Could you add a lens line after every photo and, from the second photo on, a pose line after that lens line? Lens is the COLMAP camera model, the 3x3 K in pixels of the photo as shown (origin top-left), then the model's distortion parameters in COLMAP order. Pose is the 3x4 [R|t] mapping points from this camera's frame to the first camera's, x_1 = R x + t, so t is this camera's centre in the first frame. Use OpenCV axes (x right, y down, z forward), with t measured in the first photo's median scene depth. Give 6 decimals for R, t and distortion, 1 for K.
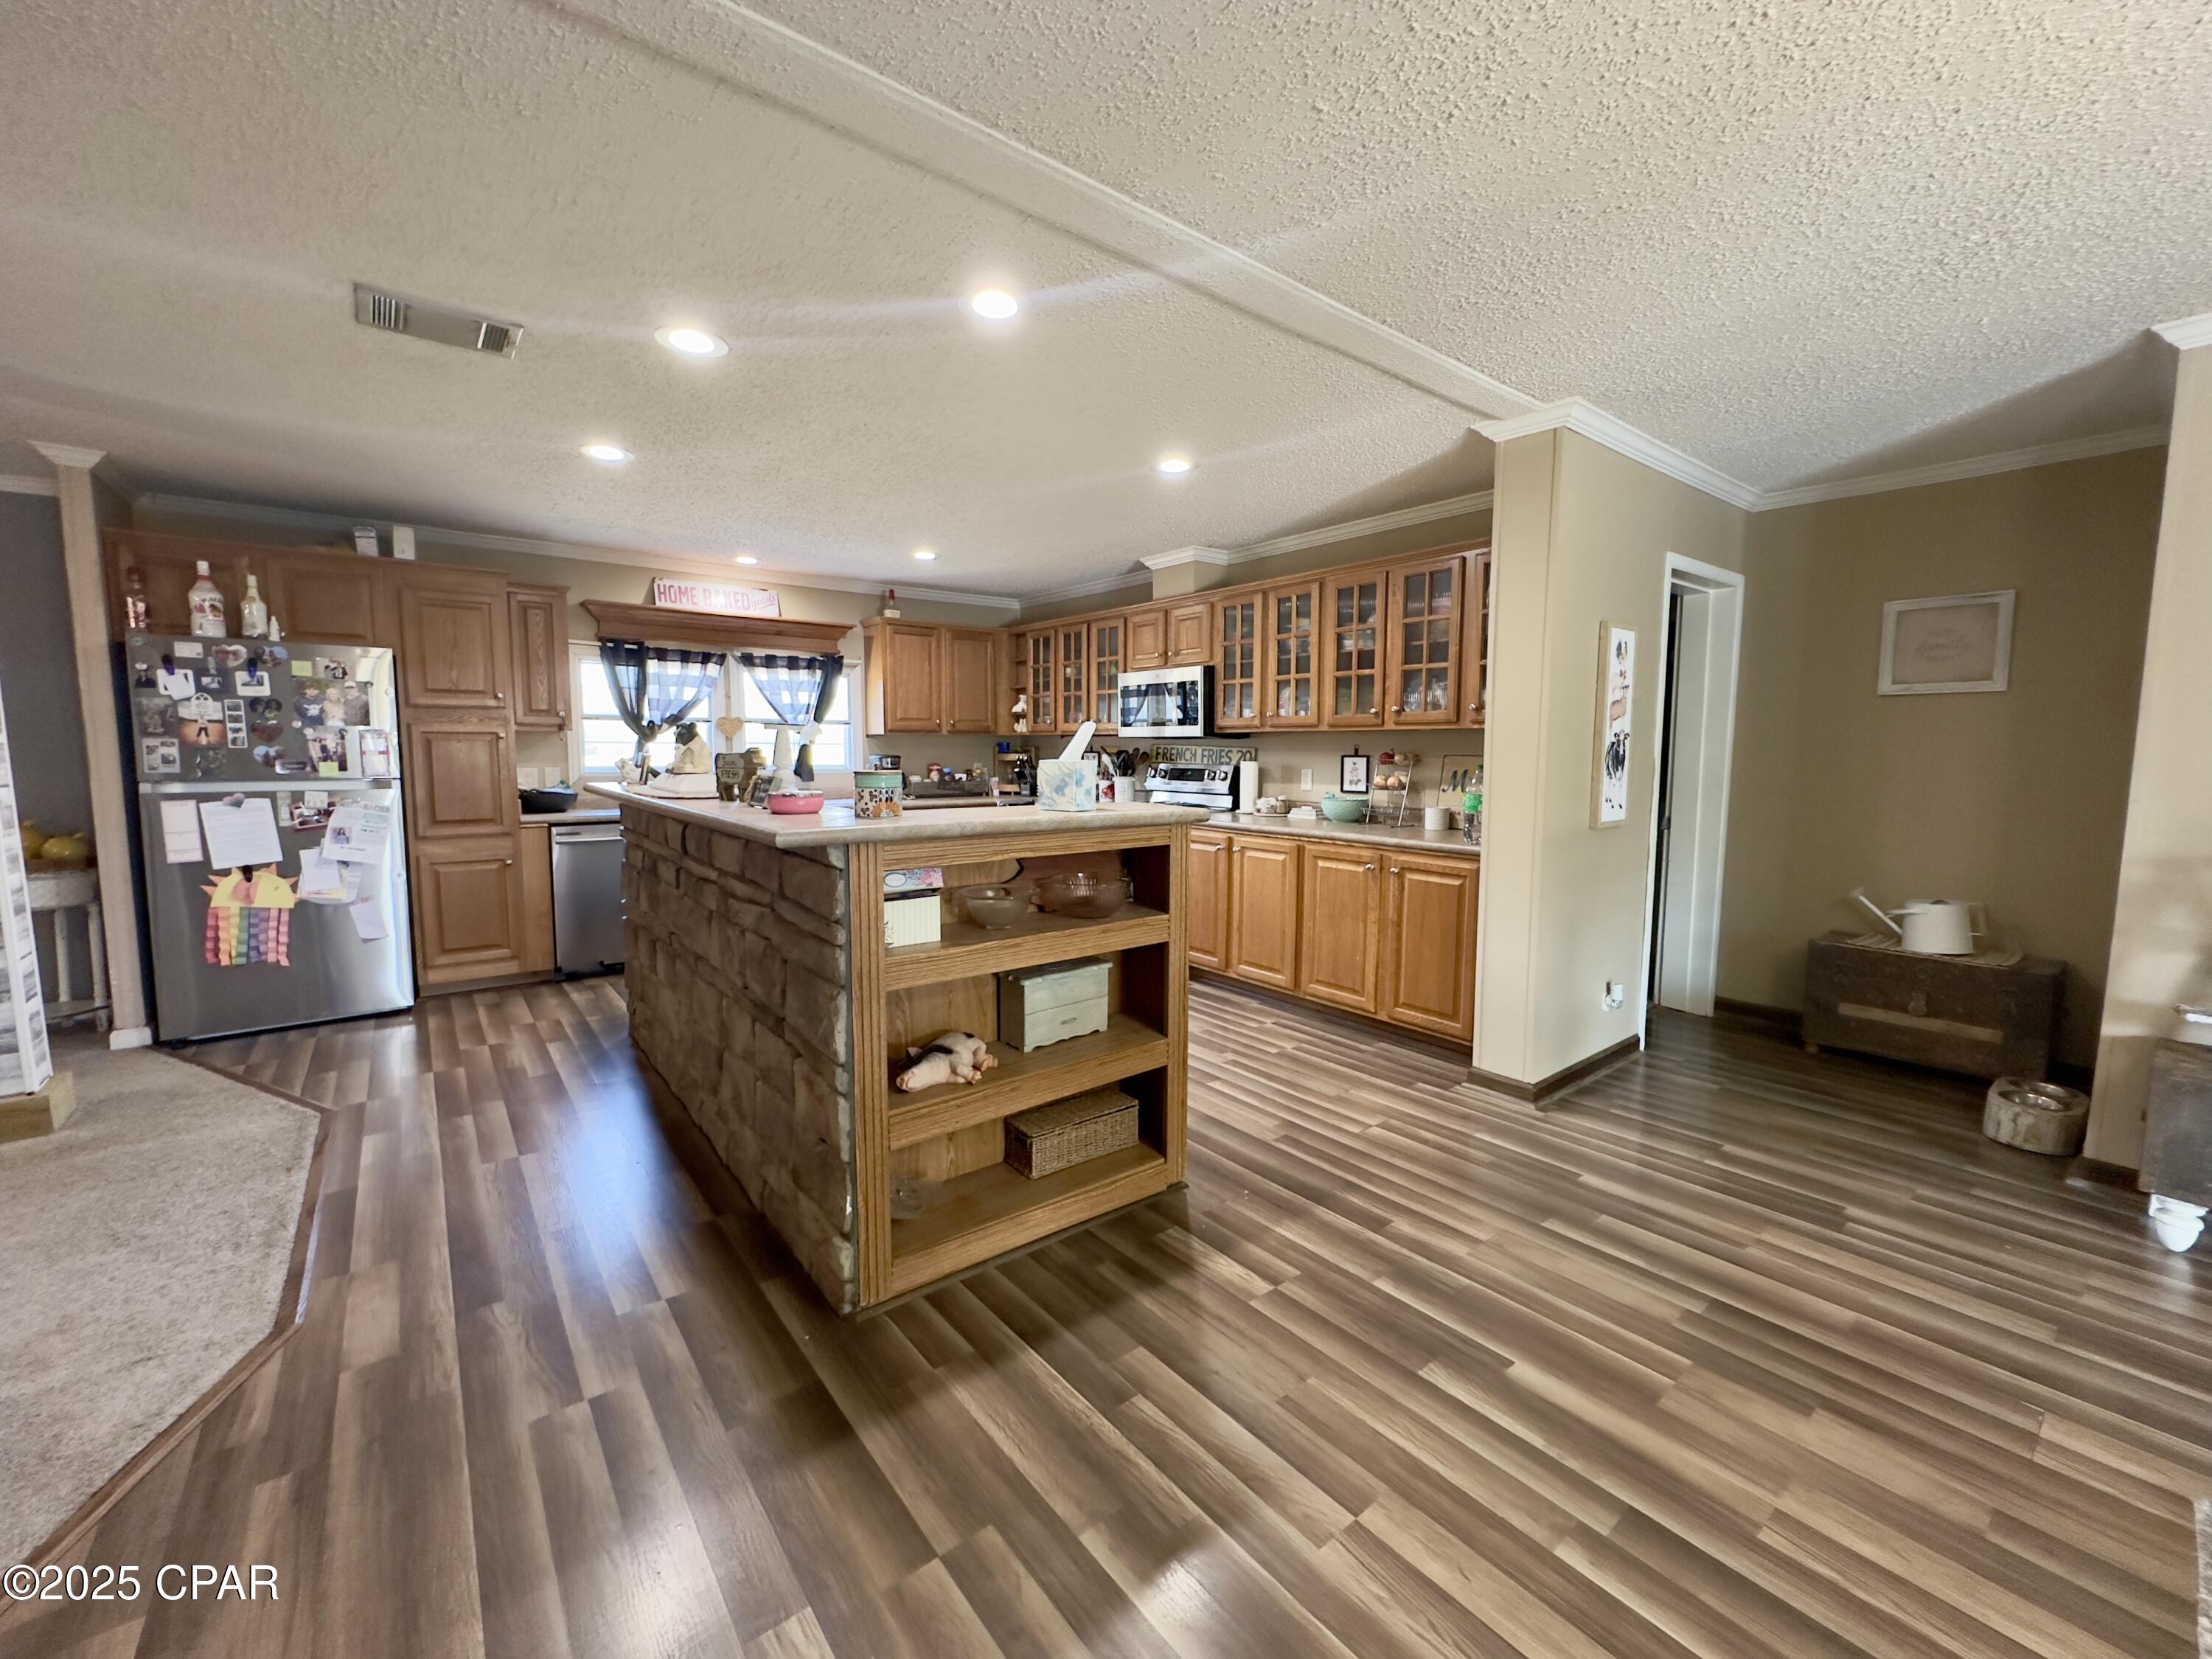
lens RADIAL K [[885.8, 0, 1105.5], [0, 885.8, 828.1], [0, 0, 1]] dist [-0.005765, 0.001431]
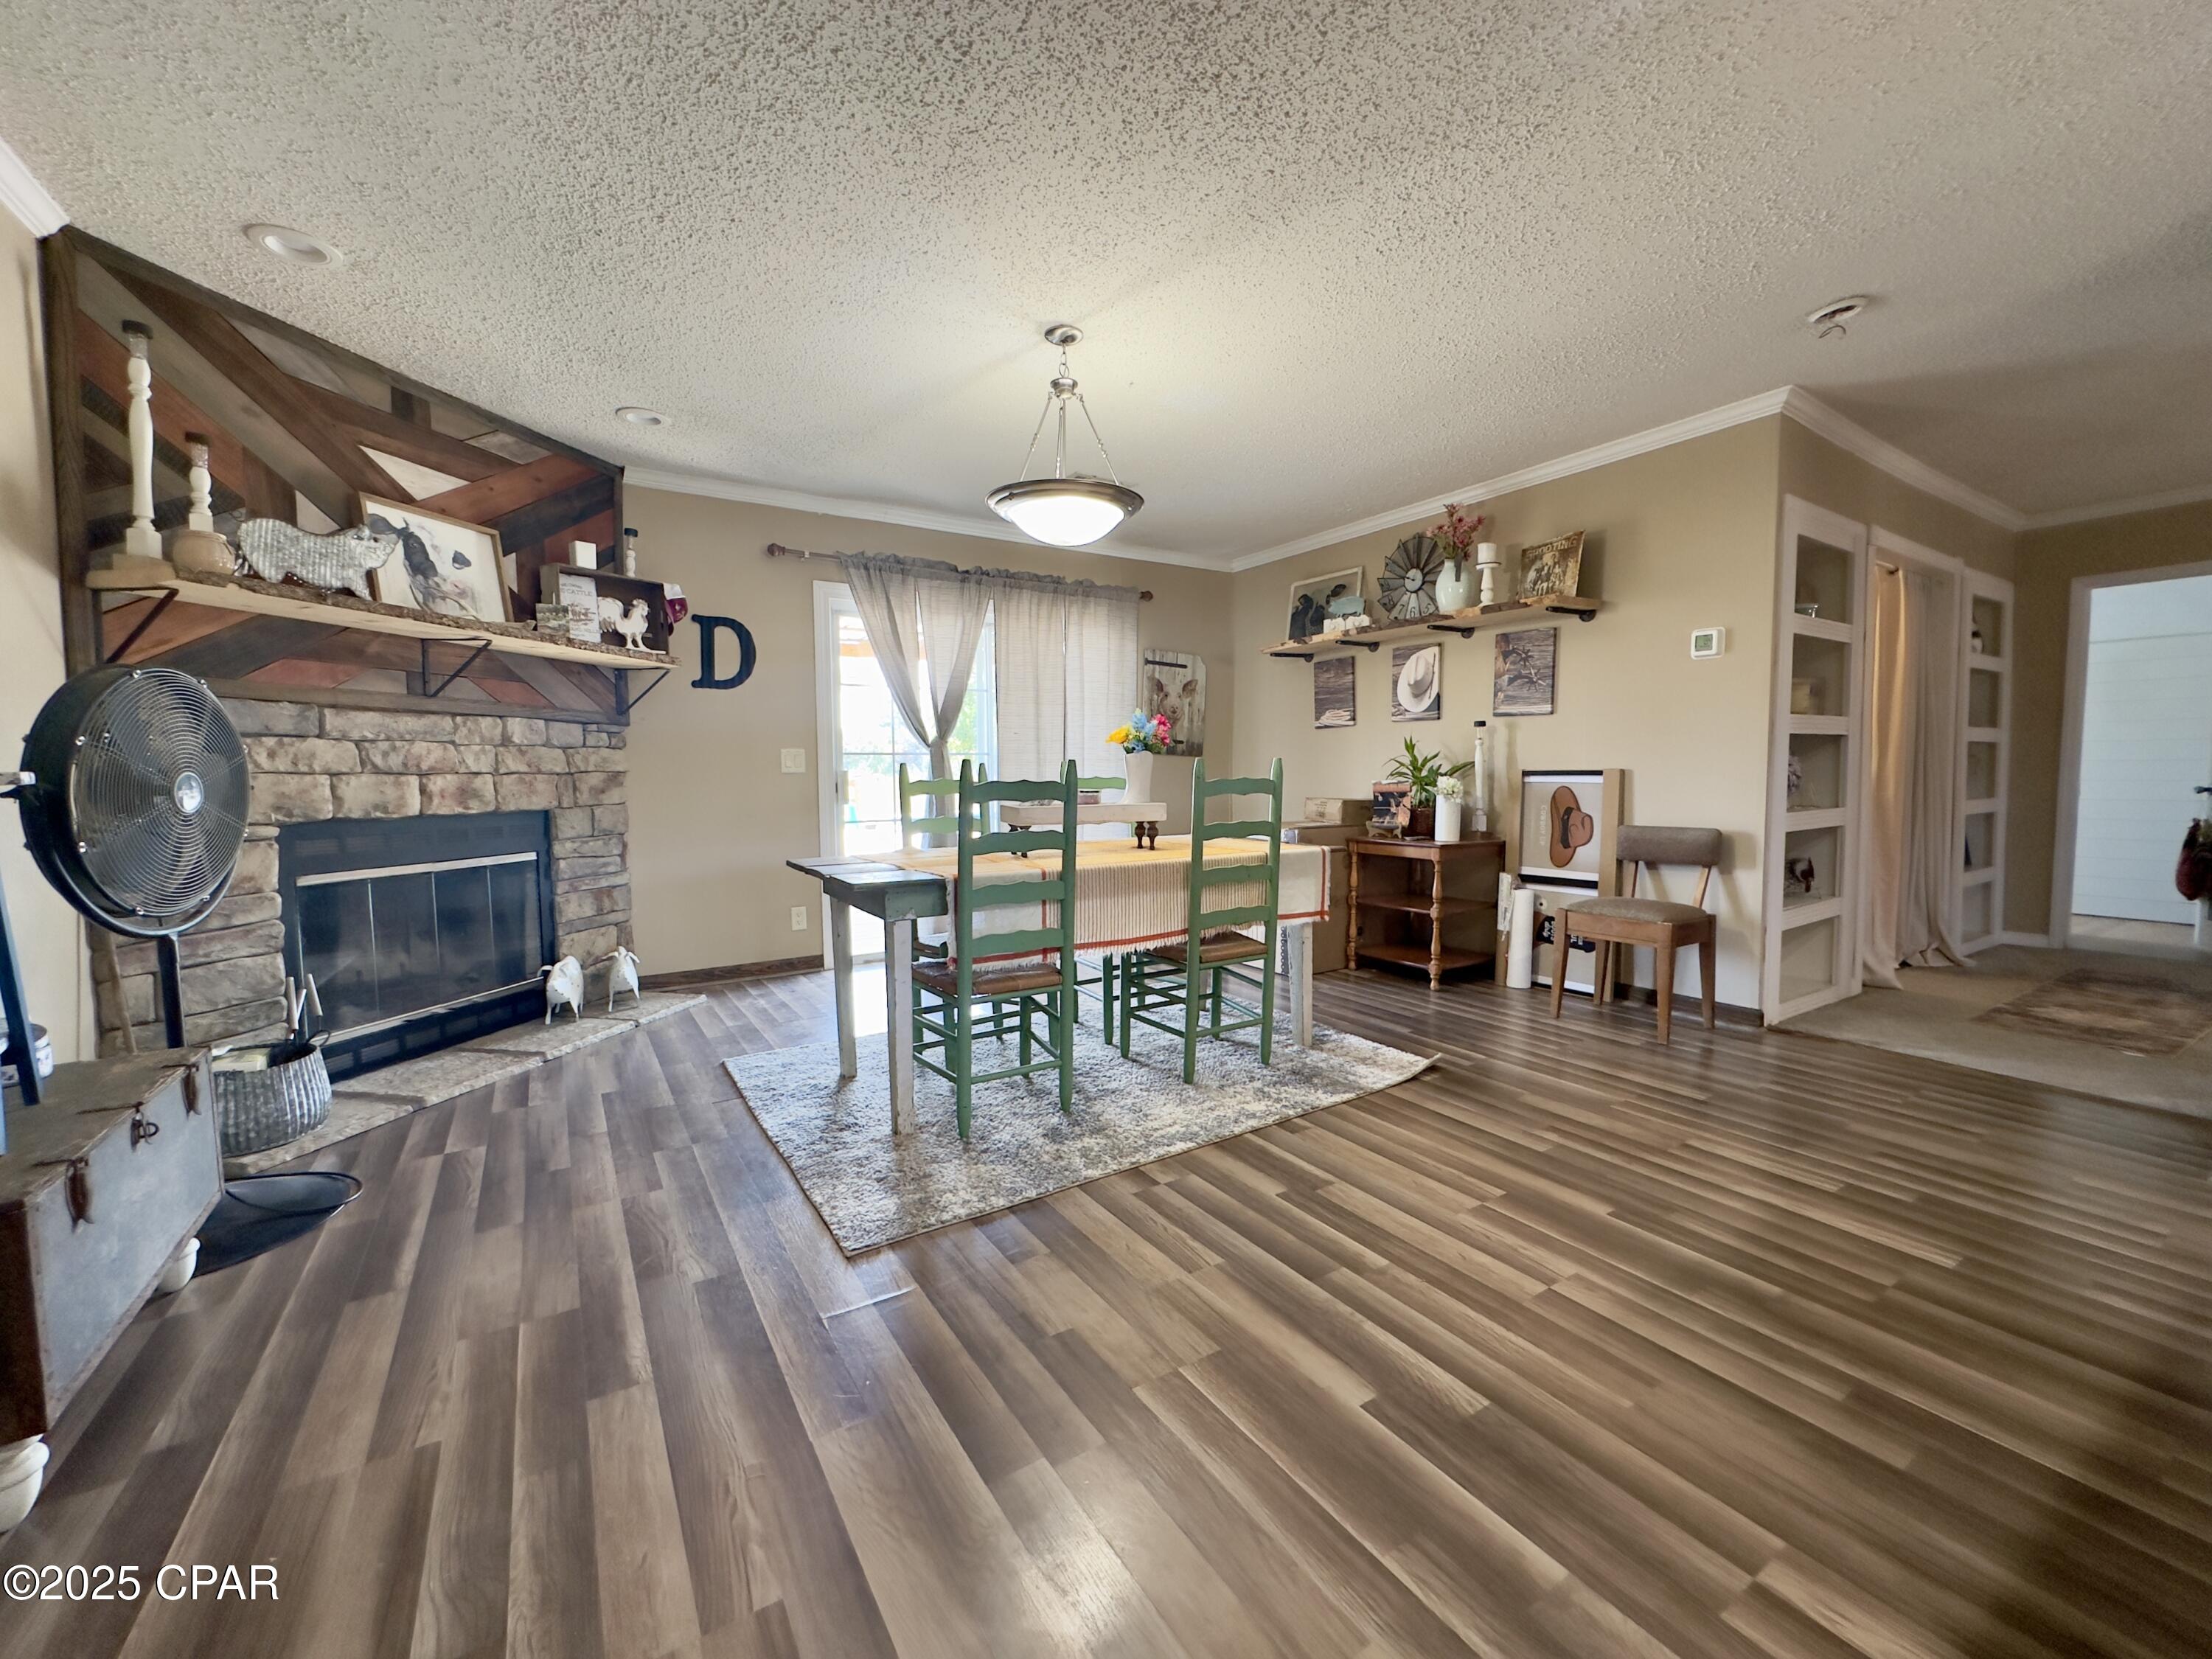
lens RADIAL K [[885.8, 0, 1105.5], [0, 885.8, 828.1], [0, 0, 1]] dist [-0.005765, 0.001431]
pose [[-0.994758, -0.007721, 0.101962, 0.300071], [0.008445, 0.987535, 0.157172, -0.011509], [-0.101905, 0.157209, -0.982294, 0.839294]]
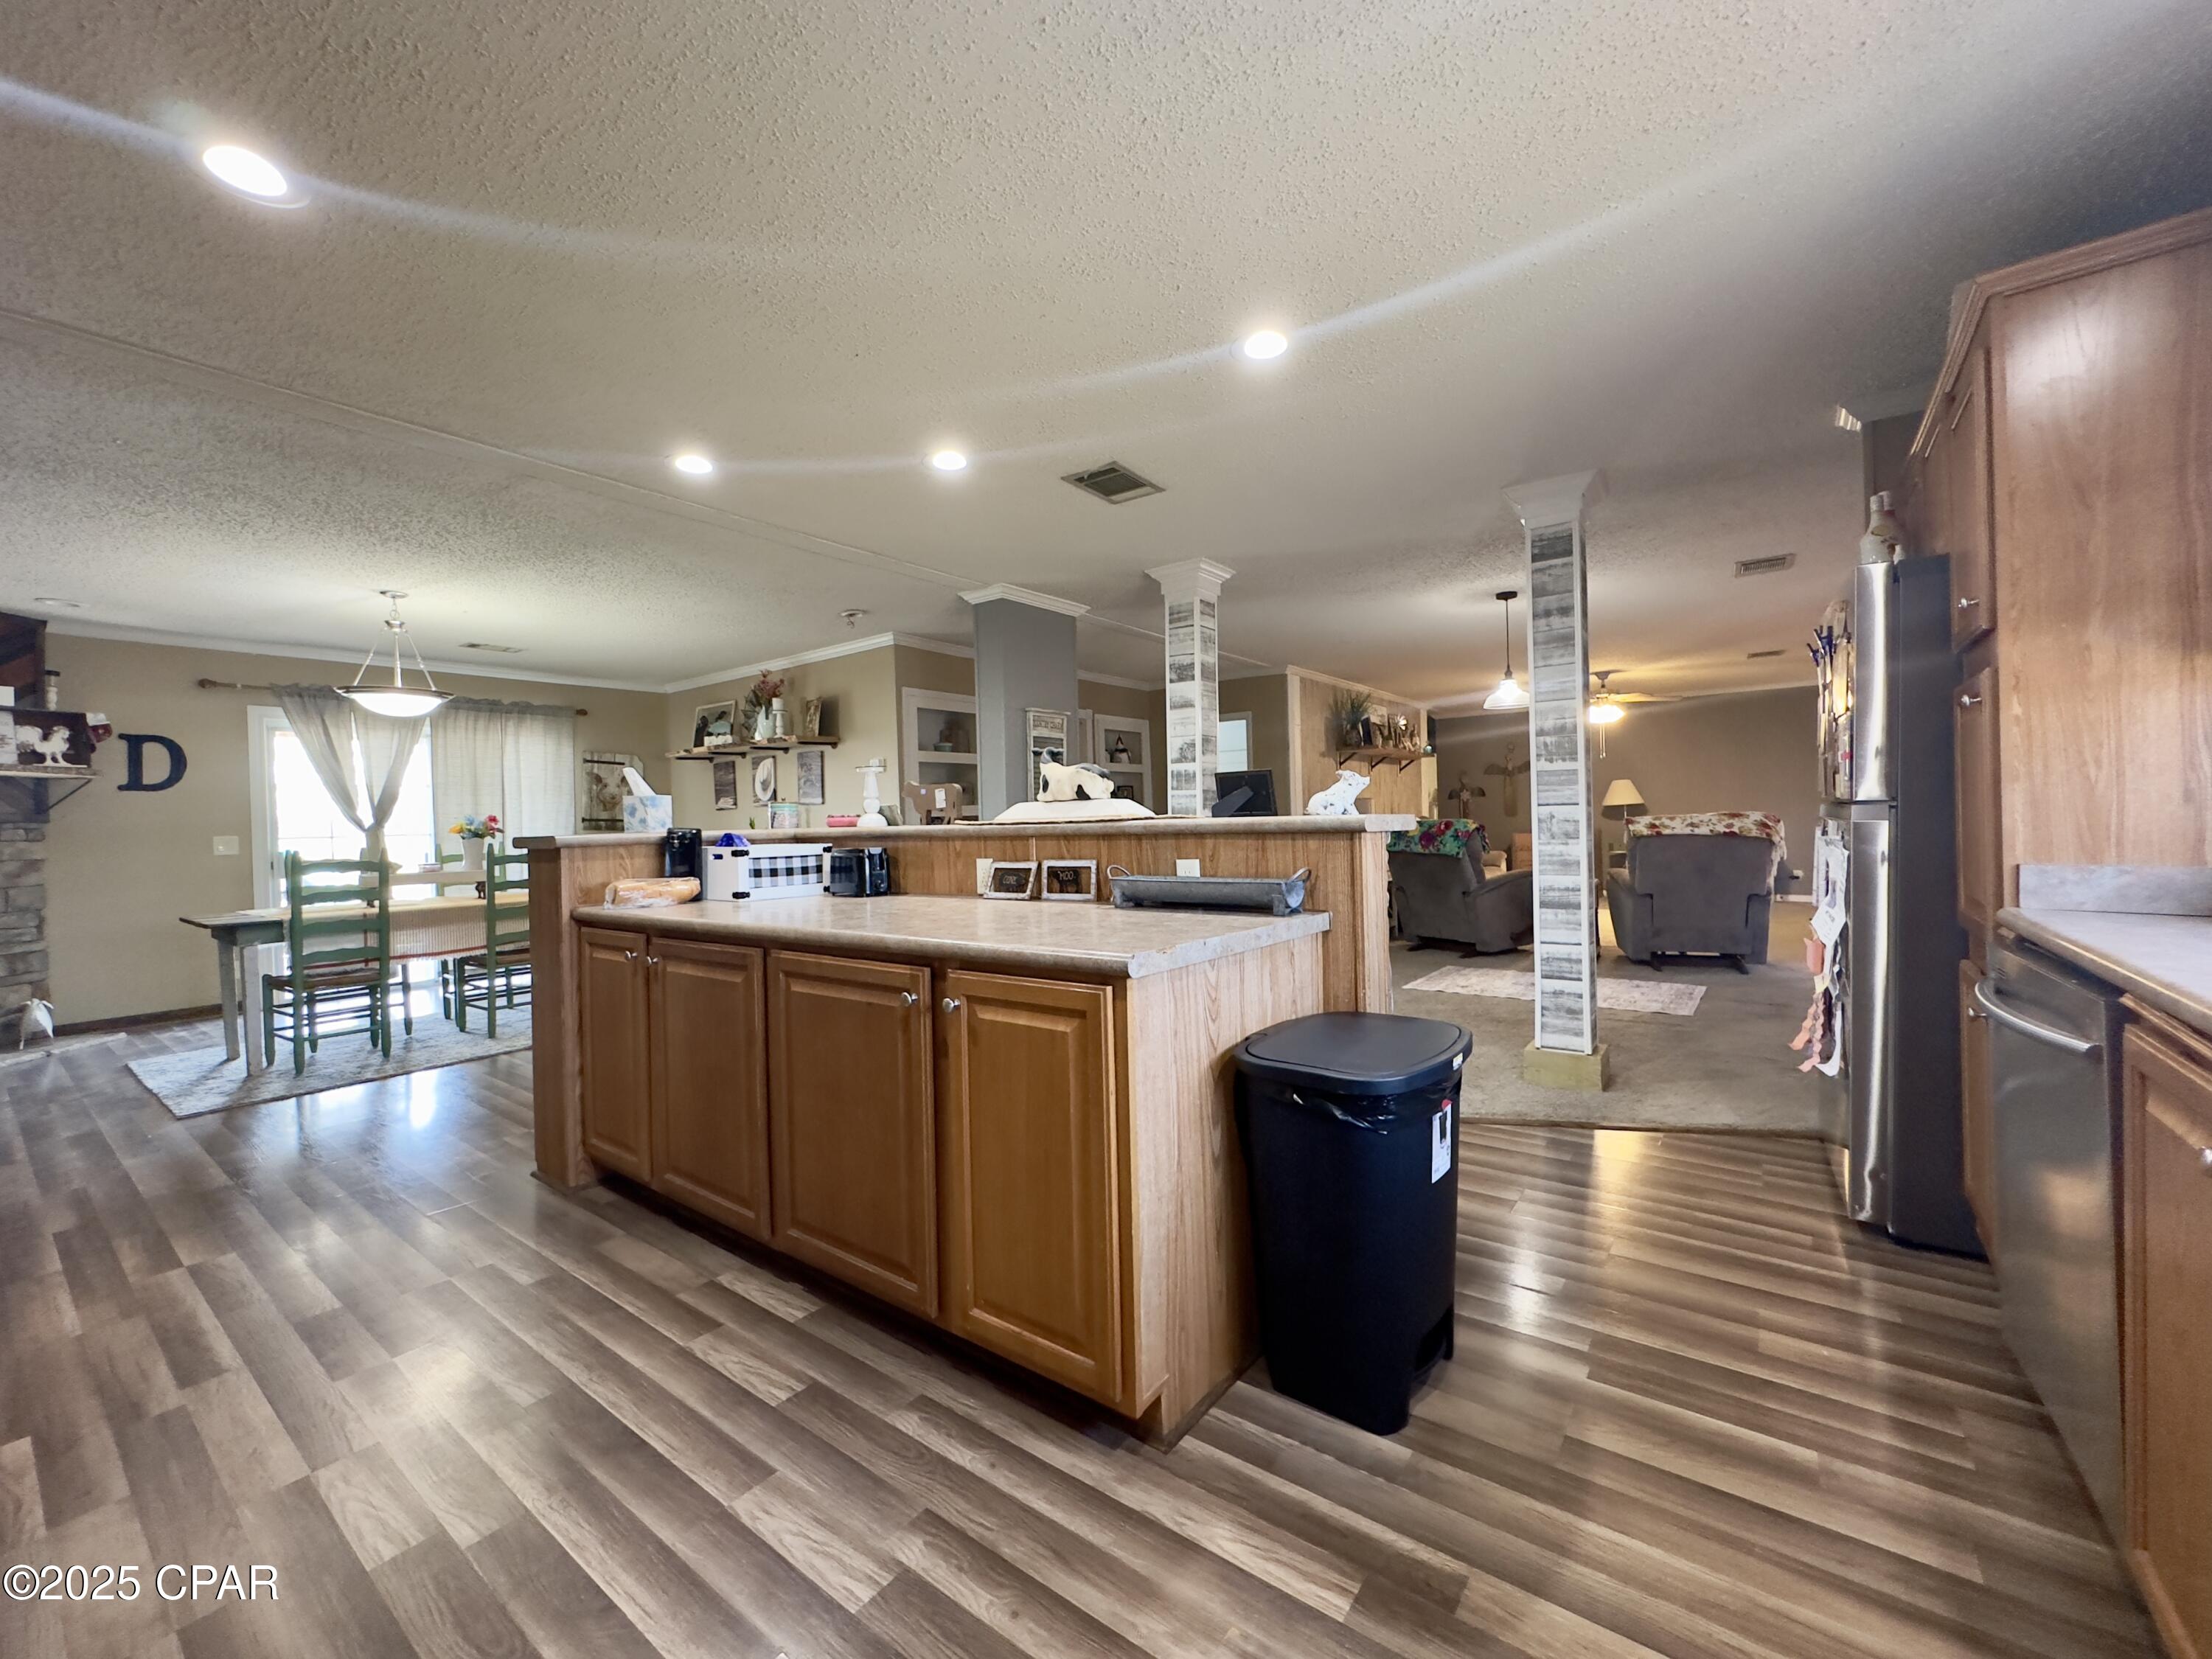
lens RADIAL K [[885.8, 0, 1105.5], [0, 885.8, 828.1], [0, 0, 1]] dist [-0.005765, 0.001431]
pose [[-0.966469, 0.020687, -0.255949, -0.230625], [-0.004182, 0.995349, 0.096241, -0.099002], [0.256750, 0.094085, -0.961888, 1.534537]]
